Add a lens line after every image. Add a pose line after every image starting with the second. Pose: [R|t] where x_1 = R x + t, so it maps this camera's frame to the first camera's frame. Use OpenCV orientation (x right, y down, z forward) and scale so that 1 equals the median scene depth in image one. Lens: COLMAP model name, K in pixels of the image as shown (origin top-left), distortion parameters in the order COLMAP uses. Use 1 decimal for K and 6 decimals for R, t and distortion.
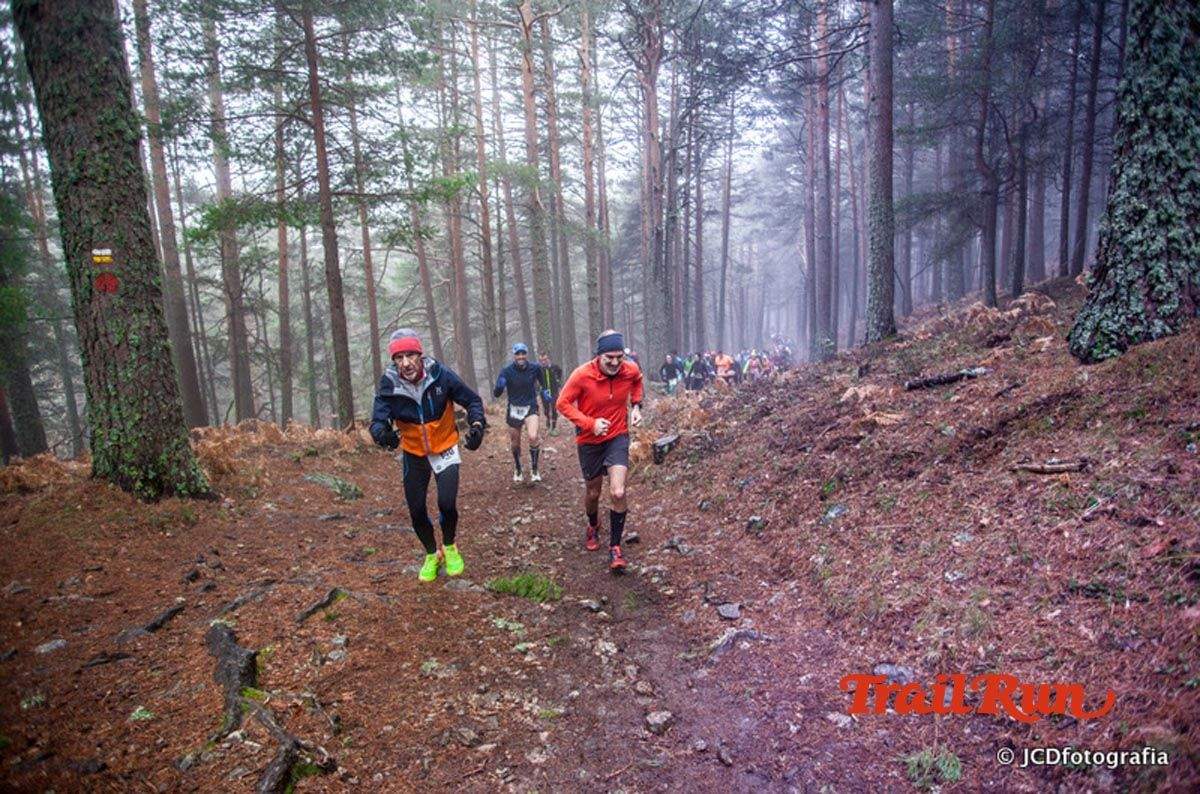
lens RADIAL K [[731.4, 0, 606.5], [0, 731.4, 404.8], [0, 0, 1]] dist [-0.094642, 0.054455]
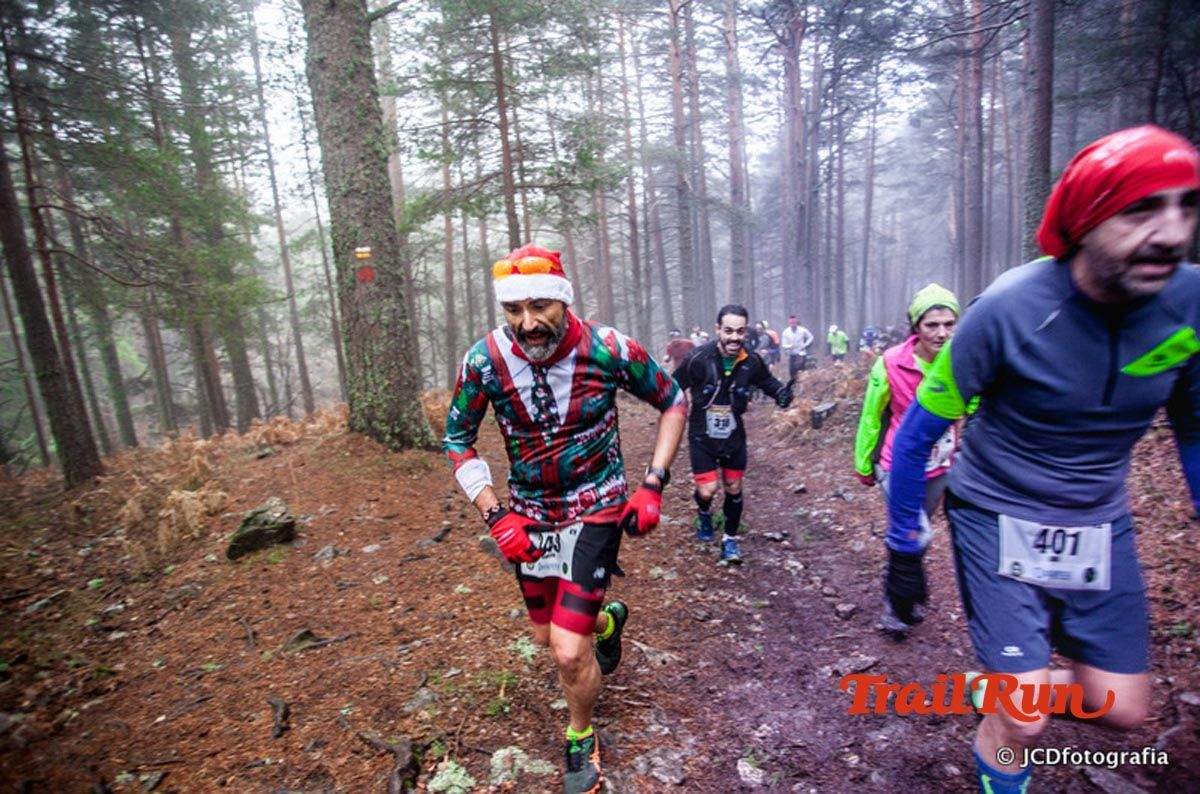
lens RADIAL K [[731.8, 0, 607.1], [0, 731.8, 400.5], [0, 0, 1]] dist [-0.091802, 0.050086]
pose [[0.984030, 0.007703, -0.177835, -0.084989], [-0.002623, 0.999582, 0.028785, 0.015138], [0.177982, -0.027859, 0.983639, -0.242121]]
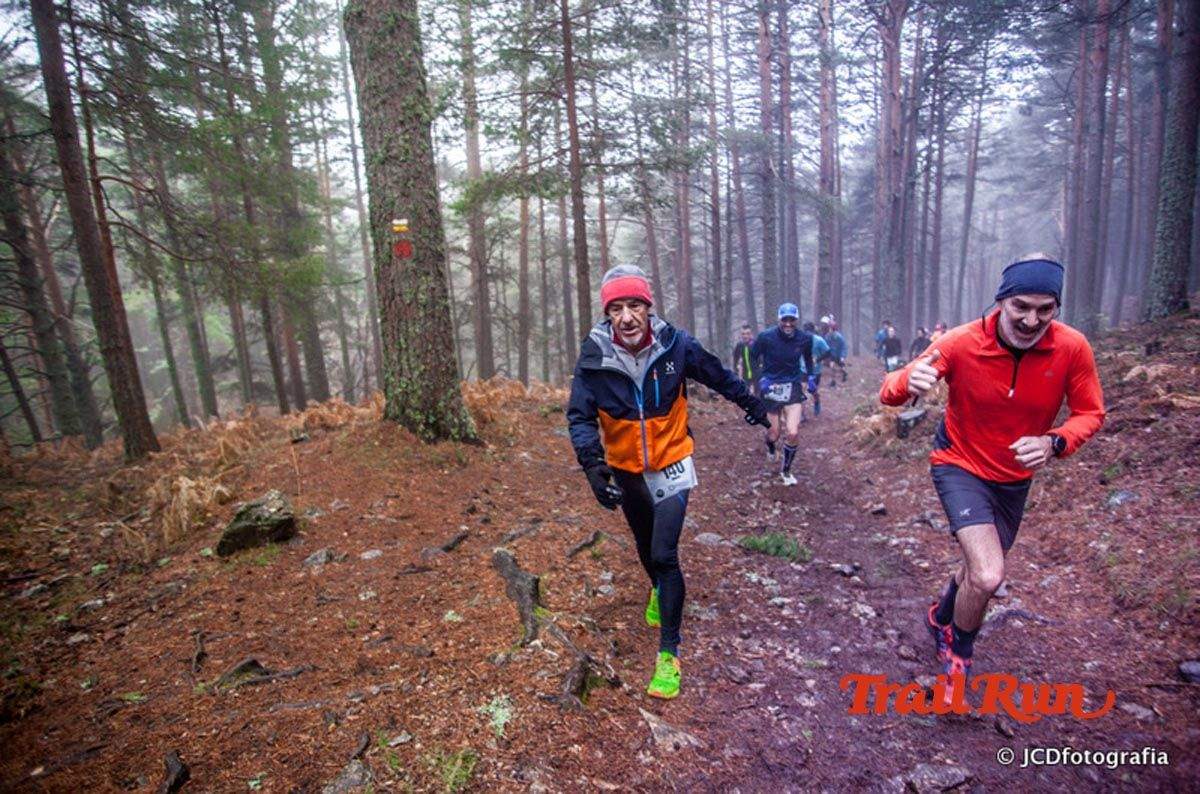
lens RADIAL K [[730.8, 0, 607.3], [0, 730.8, 404.1], [0, 0, 1]] dist [-0.095789, 0.054056]
pose [[0.957483, 0.050905, -0.283964, -0.064174], [-0.039900, 0.998216, 0.044408, 0.016540], [0.285718, -0.031189, 0.957806, -0.042359]]
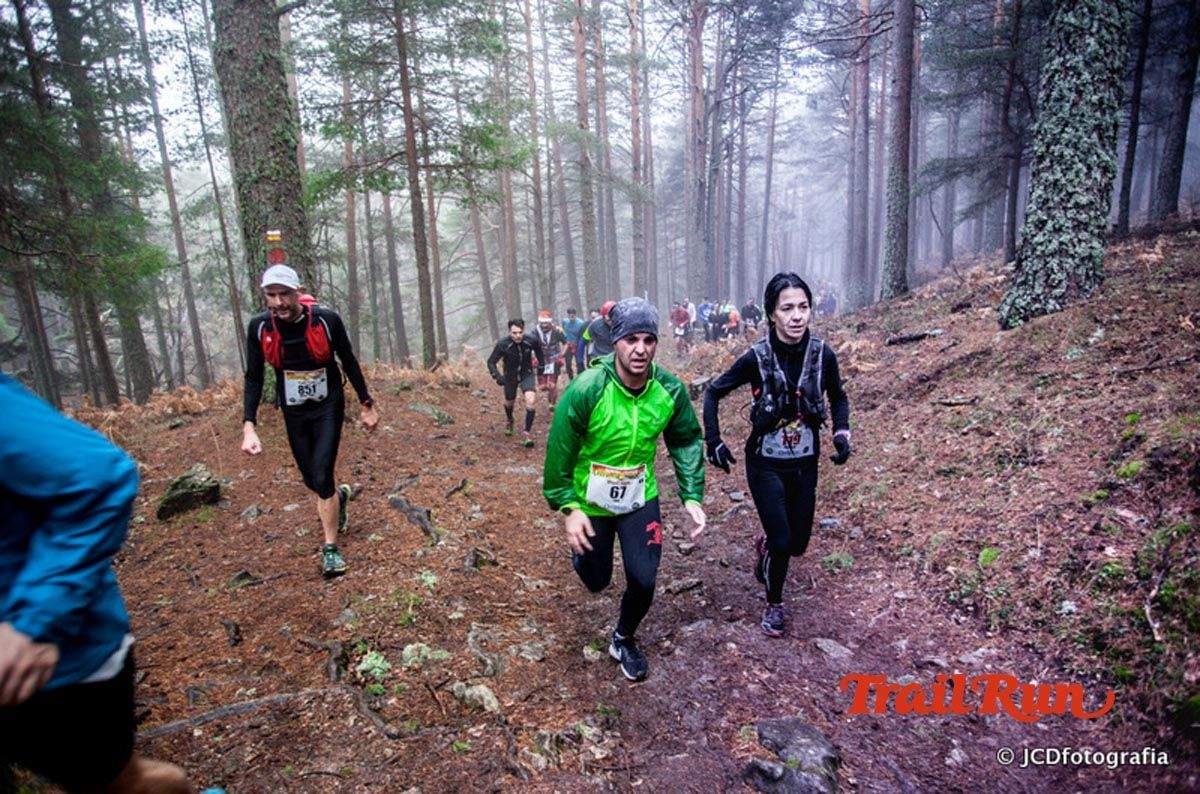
lens RADIAL K [[738.9, 0, 606.3], [0, 738.9, 402.7], [0, 0, 1]] dist [-0.096107, 0.058263]
pose [[0.998432, 0.017309, -0.053231, -0.018287], [-0.013271, 0.997072, 0.075307, -0.011872], [0.054378, -0.074483, 0.995739, -0.456204]]
